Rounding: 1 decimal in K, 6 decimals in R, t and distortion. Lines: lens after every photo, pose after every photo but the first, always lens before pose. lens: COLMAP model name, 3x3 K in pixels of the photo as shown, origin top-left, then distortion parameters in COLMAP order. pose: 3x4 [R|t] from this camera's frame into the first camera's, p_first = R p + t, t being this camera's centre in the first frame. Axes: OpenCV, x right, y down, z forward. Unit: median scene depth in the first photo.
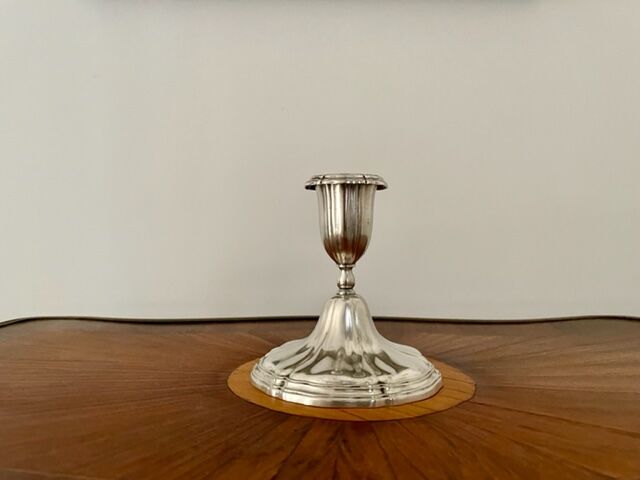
lens RADIAL K [[490.5, 0, 317.6], [0, 490.5, 242.1], [0, 0, 1]] dist [-0.009149, -0.023389]
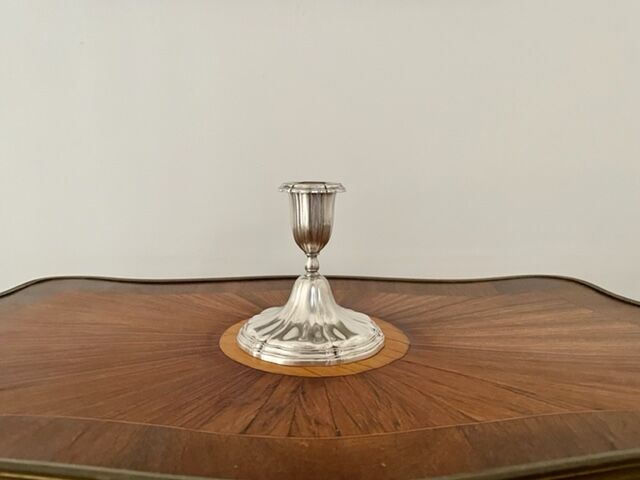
lens RADIAL K [[490.5, 0, 321.6], [0, 490.5, 238.0], [0, 0, 1]] dist [-0.009149, -0.023389]
pose [[0.999390, 0.004812, 0.034589, 0.041793], [-0.009352, 0.991162, 0.132326, -0.171123], [-0.033646, -0.132569, 0.990603, -0.265333]]
